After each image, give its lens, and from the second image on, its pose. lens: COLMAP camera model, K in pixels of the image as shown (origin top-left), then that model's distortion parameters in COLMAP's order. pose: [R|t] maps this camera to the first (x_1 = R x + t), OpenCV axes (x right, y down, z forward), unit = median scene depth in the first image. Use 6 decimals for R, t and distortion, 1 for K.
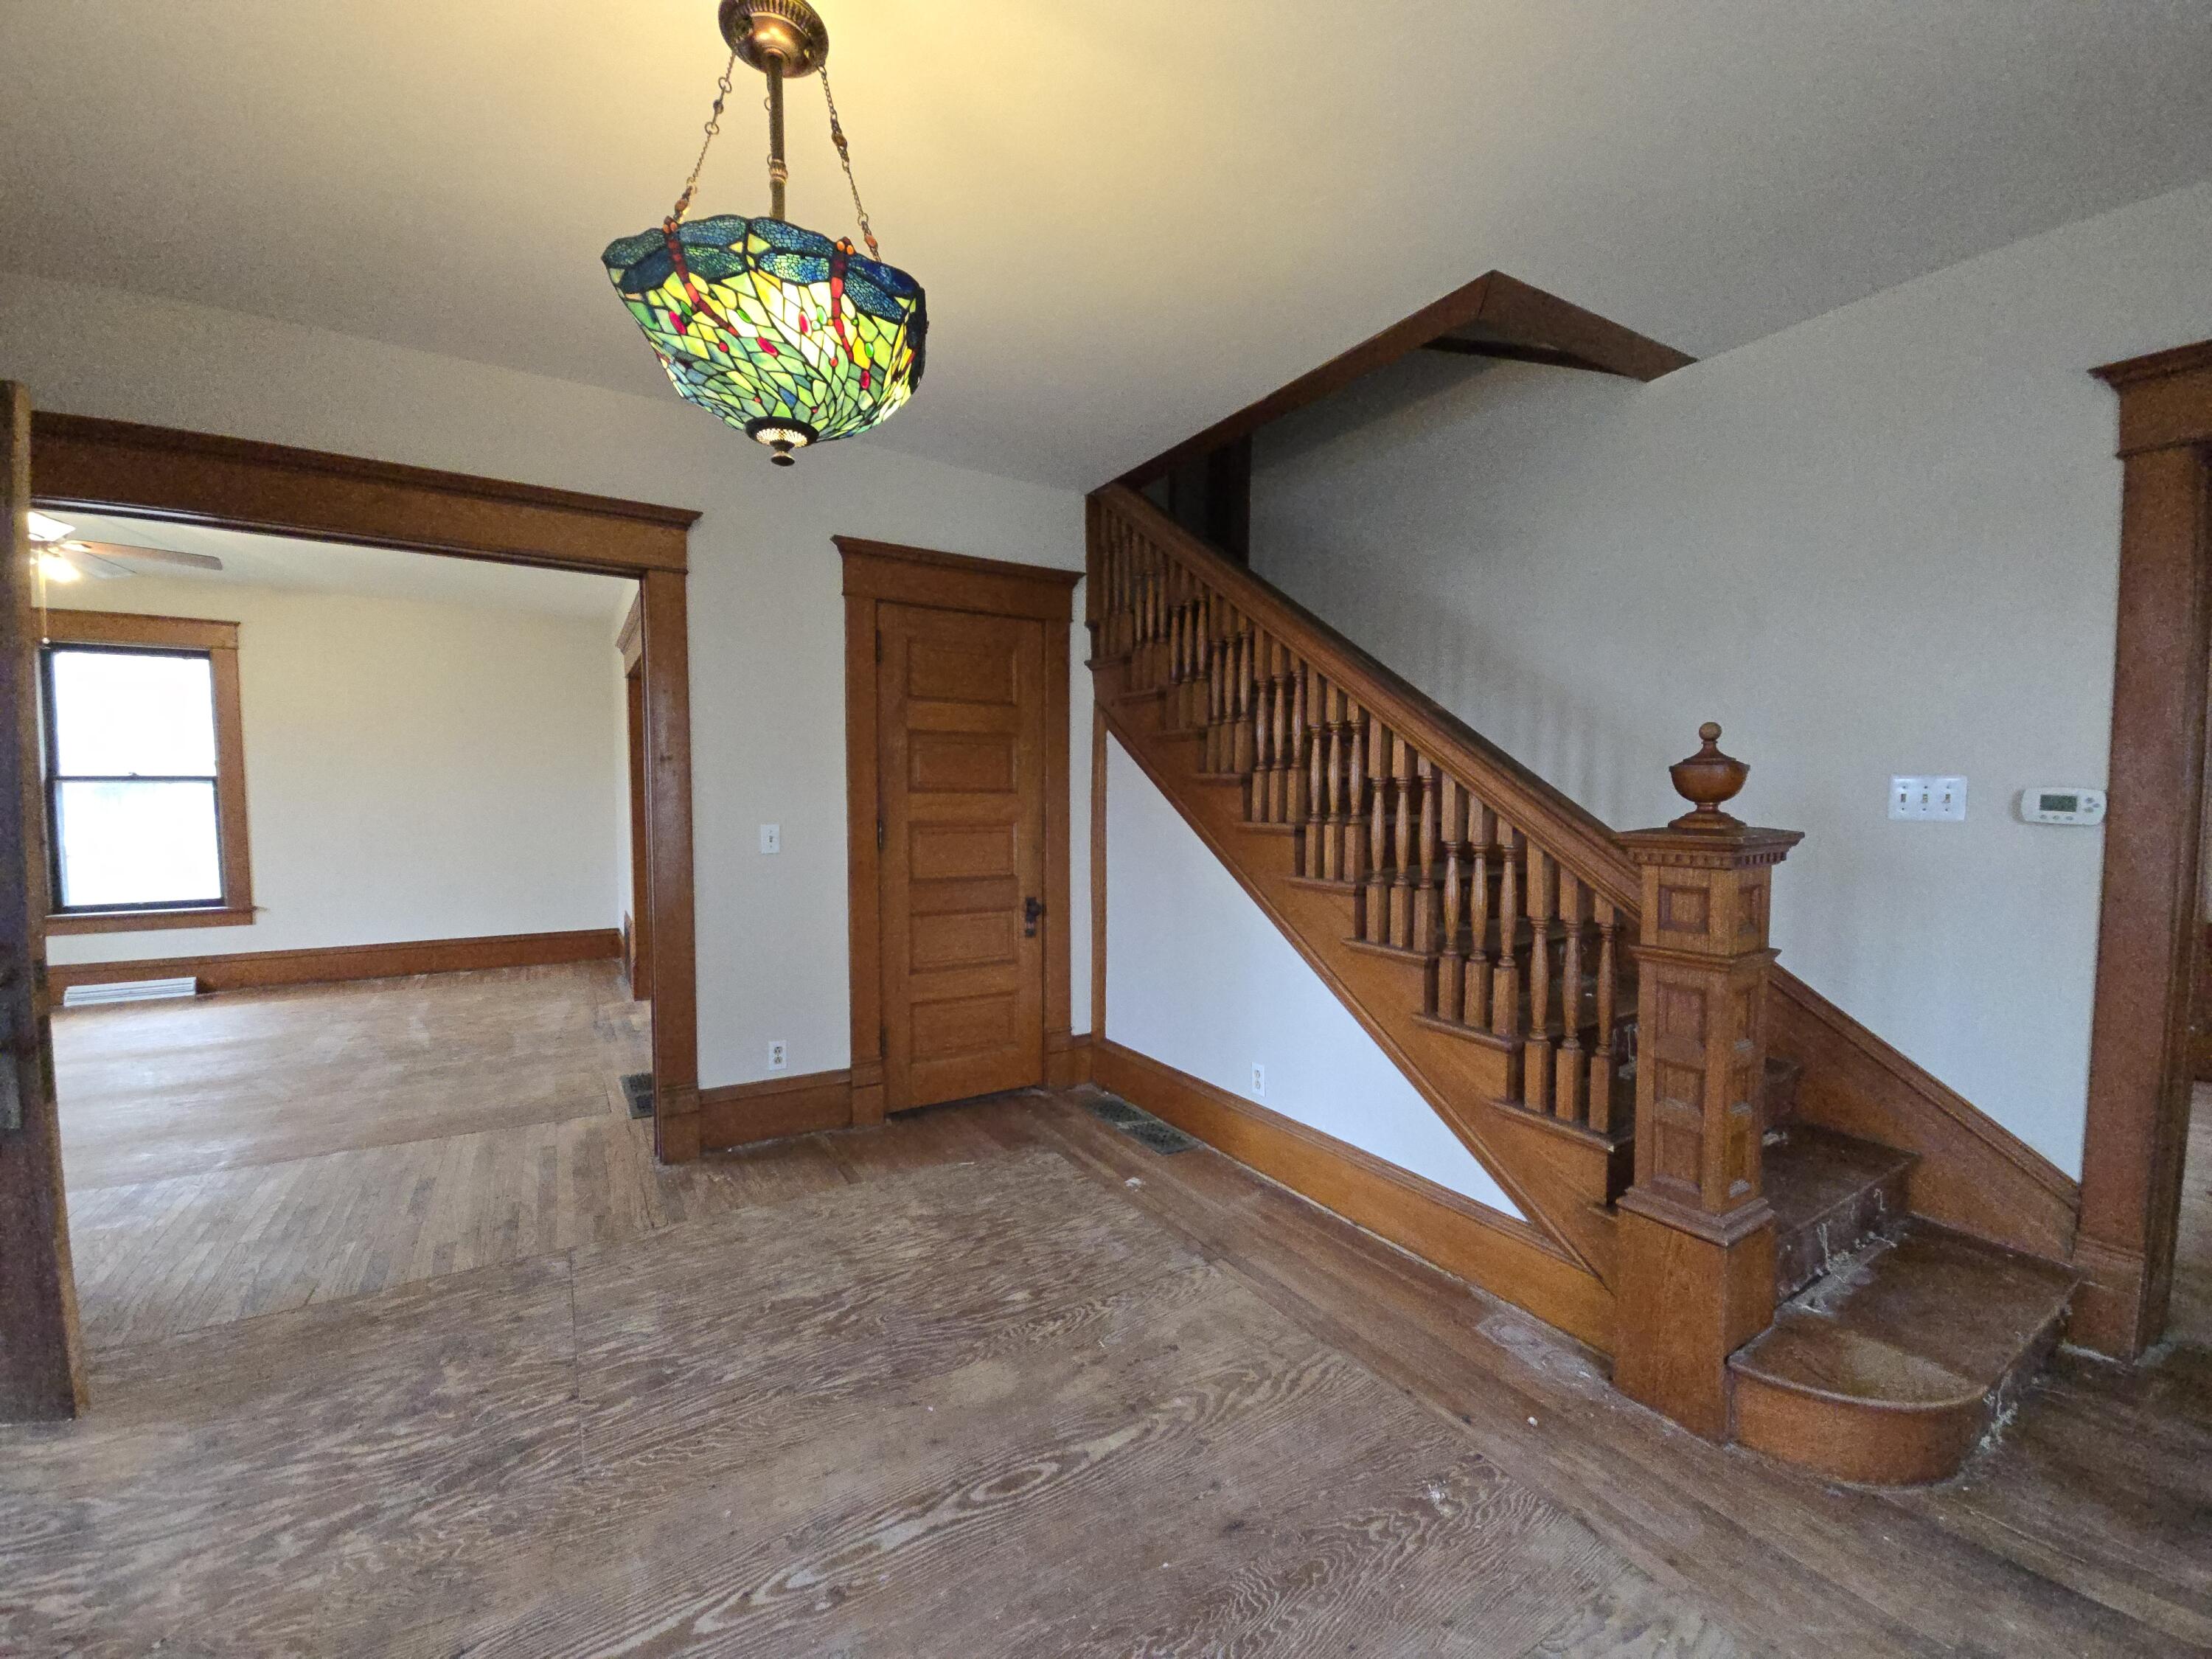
lens RADIAL K [[898.9, 0, 1099.1], [0, 898.9, 842.3], [0, 0, 1]] dist [0.001808, -0.003249]
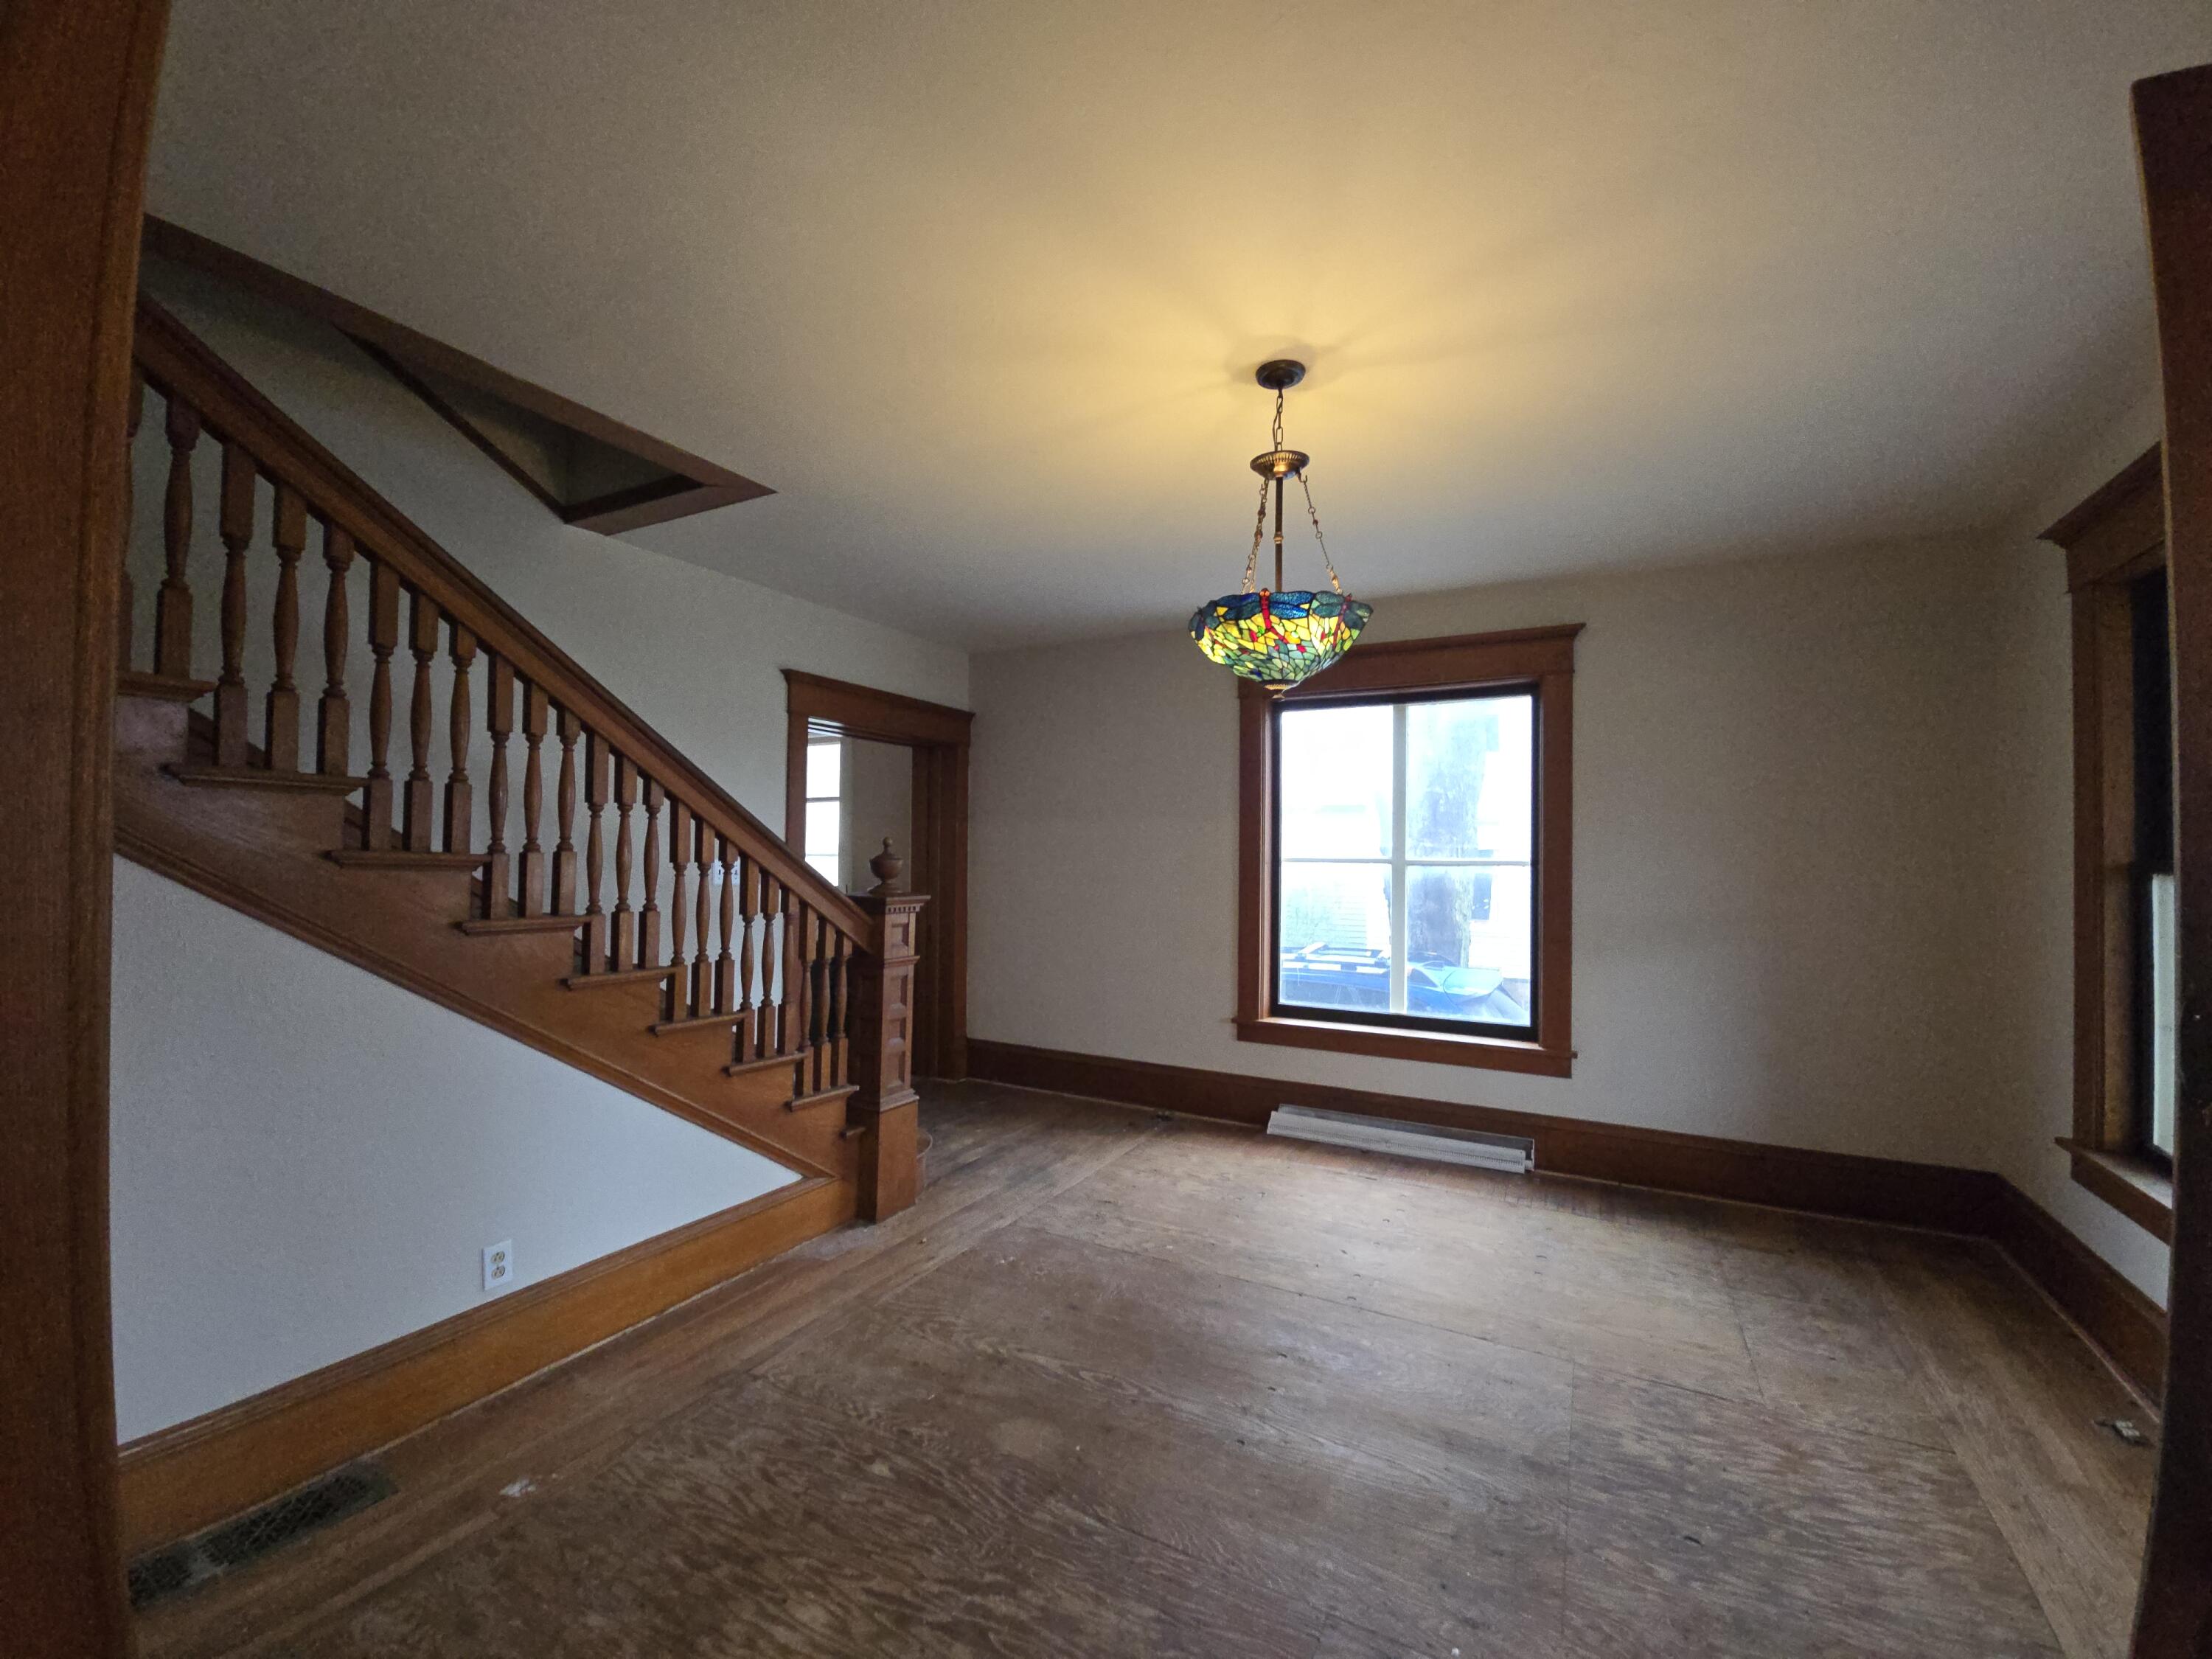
lens RADIAL K [[898.9, 0, 1115.5], [0, 898.9, 844.8], [0, 0, 1]] dist [0.001808, -0.003249]
pose [[-0.506197, 0.006091, 0.862396, -0.969808], [0.032760, 0.999389, 0.012170, -0.100441], [-0.861795, 0.034413, -0.506087, 1.242114]]
